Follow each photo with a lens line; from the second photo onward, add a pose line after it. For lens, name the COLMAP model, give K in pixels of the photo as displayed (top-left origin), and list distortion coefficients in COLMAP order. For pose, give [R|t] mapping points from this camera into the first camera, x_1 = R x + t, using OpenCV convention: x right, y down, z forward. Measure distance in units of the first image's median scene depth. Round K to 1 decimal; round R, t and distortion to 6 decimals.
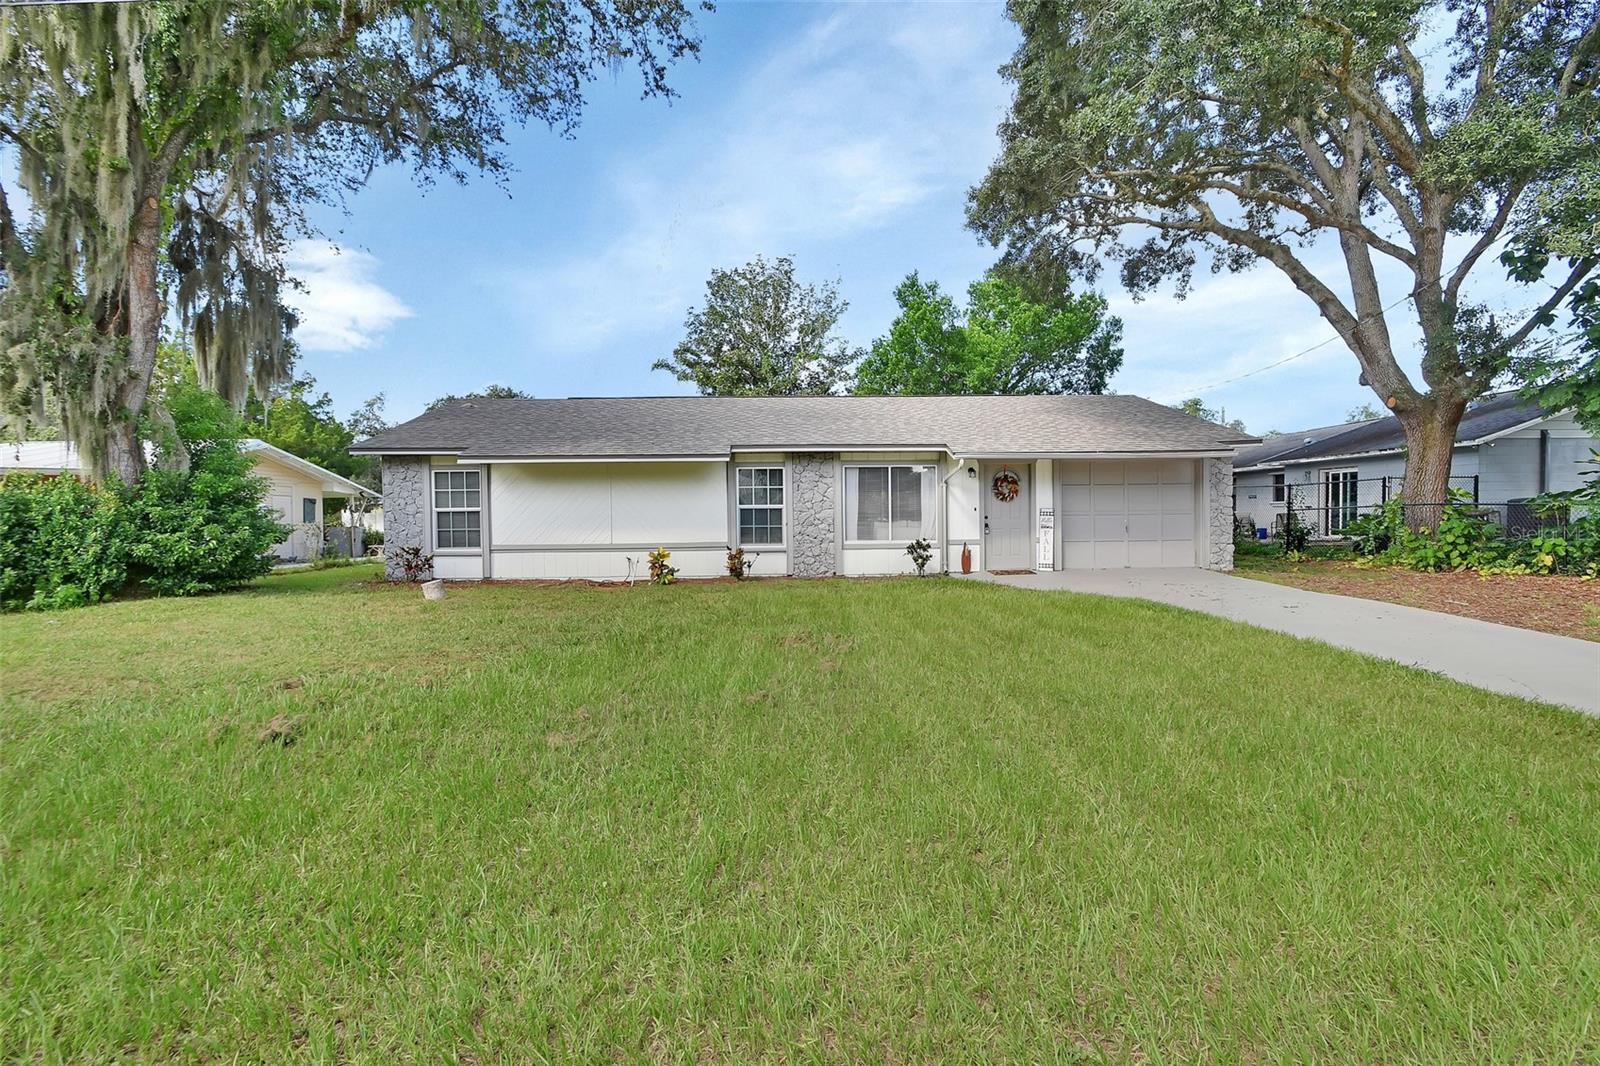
lens RADIAL K [[749.8, 0, 797.9], [0, 749.8, 530.9], [0, 0, 1]] dist [0.005018, -0.001018]
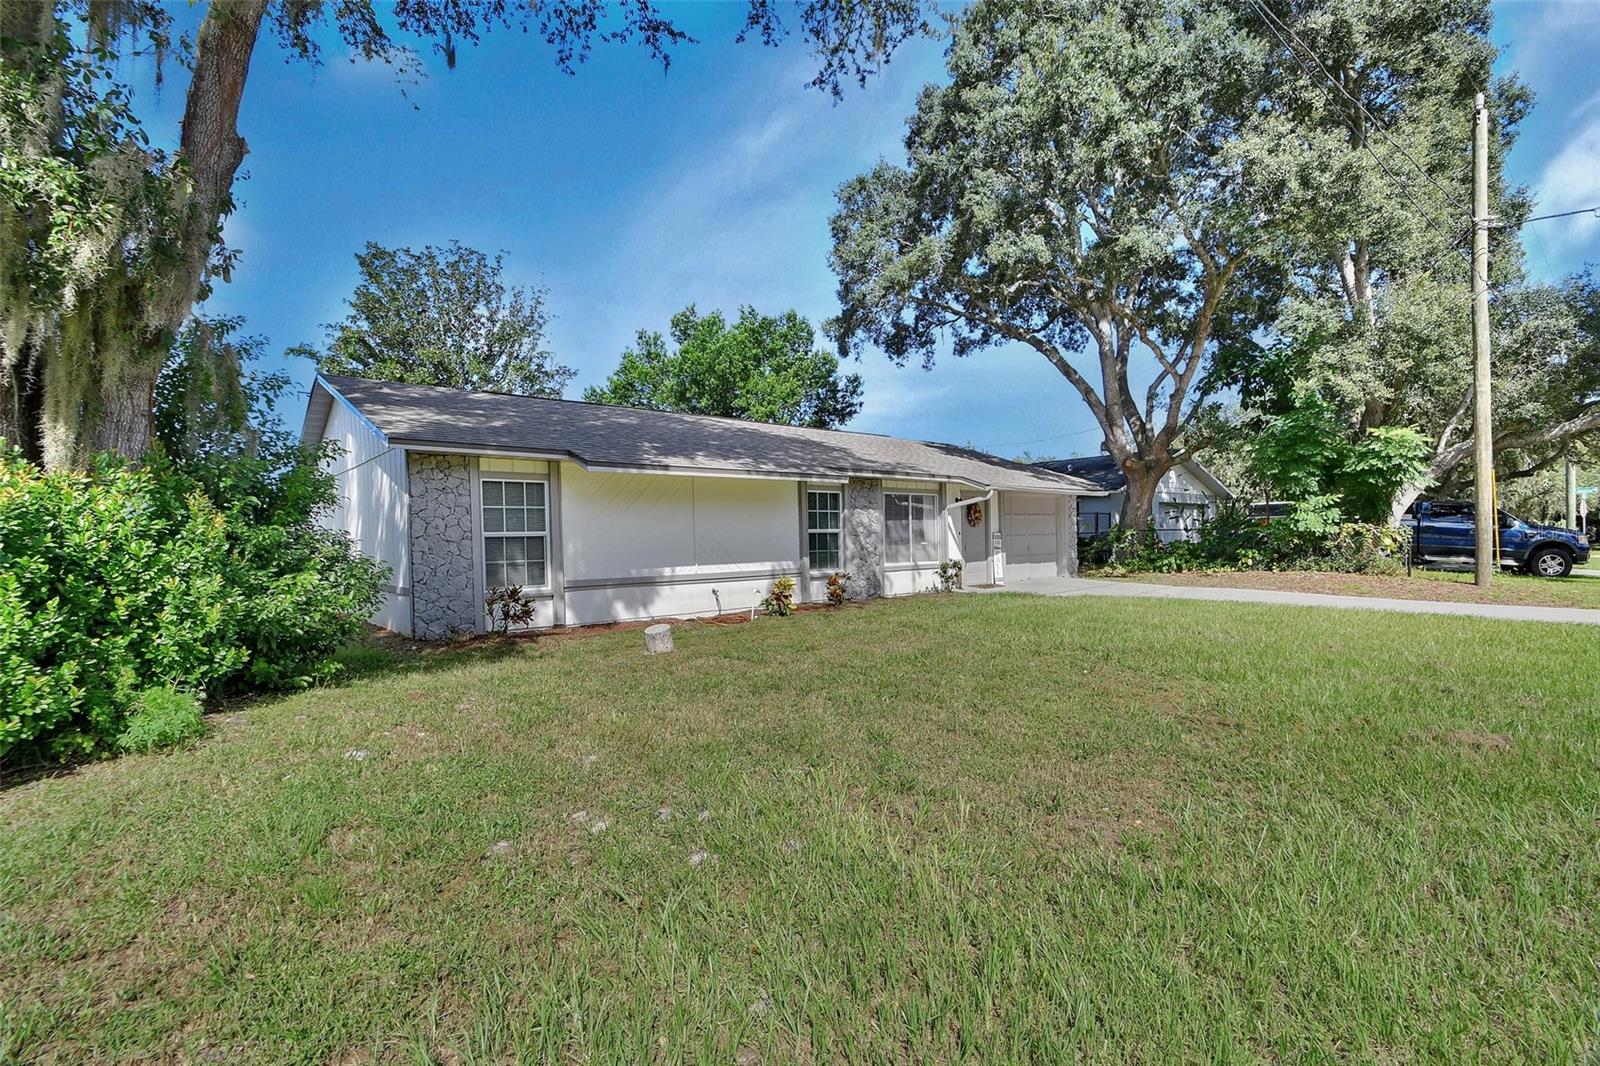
lens RADIAL K [[749.8, 0, 798.2], [0, 749.8, 537.6], [0, 0, 1]] dist [0.005018, -0.001018]
pose [[0.777303, -0.003943, 0.629114, -0.673617], [0.028099, 0.999200, -0.028456, 0.003113], [-0.628498, 0.039796, 0.776792, 0.252937]]
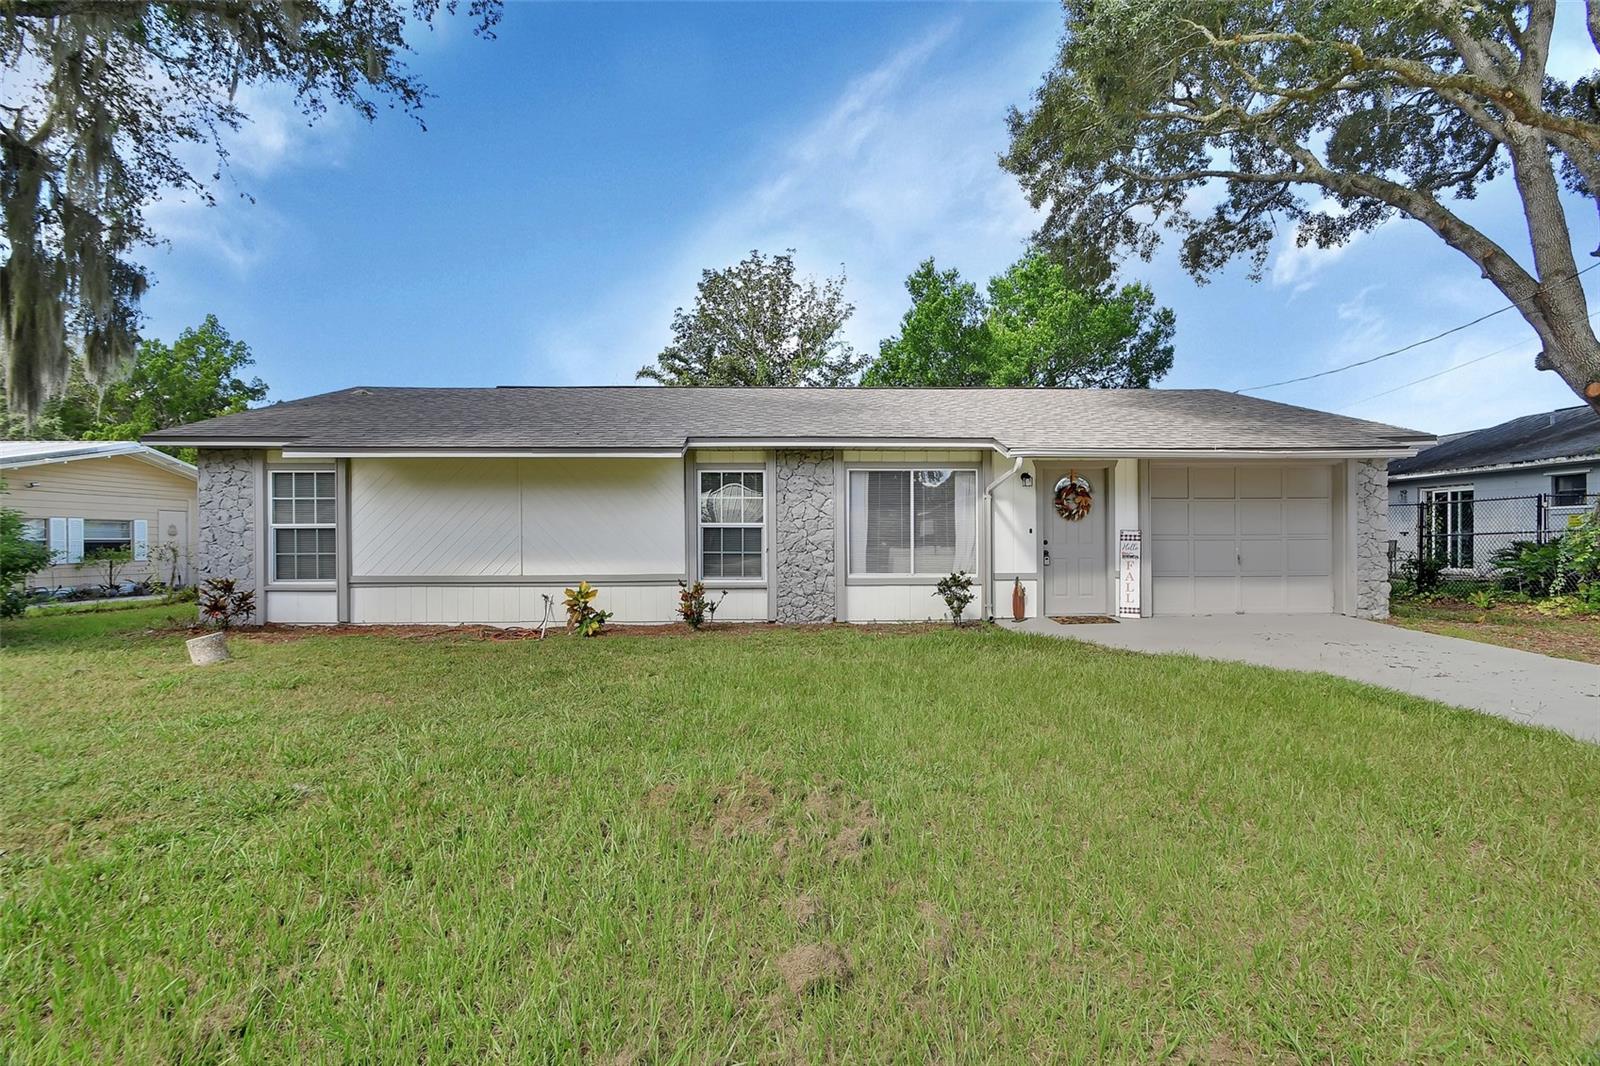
lens RADIAL K [[749.8, 0, 804.2], [0, 749.8, 527.2], [0, 0, 1]] dist [0.005018, -0.001018]
pose [[0.999961, 0.007325, 0.004968, 0.015456], [-0.007131, 0.999251, -0.038026, -0.003456], [-0.005242, 0.037989, 0.999264, 0.277184]]
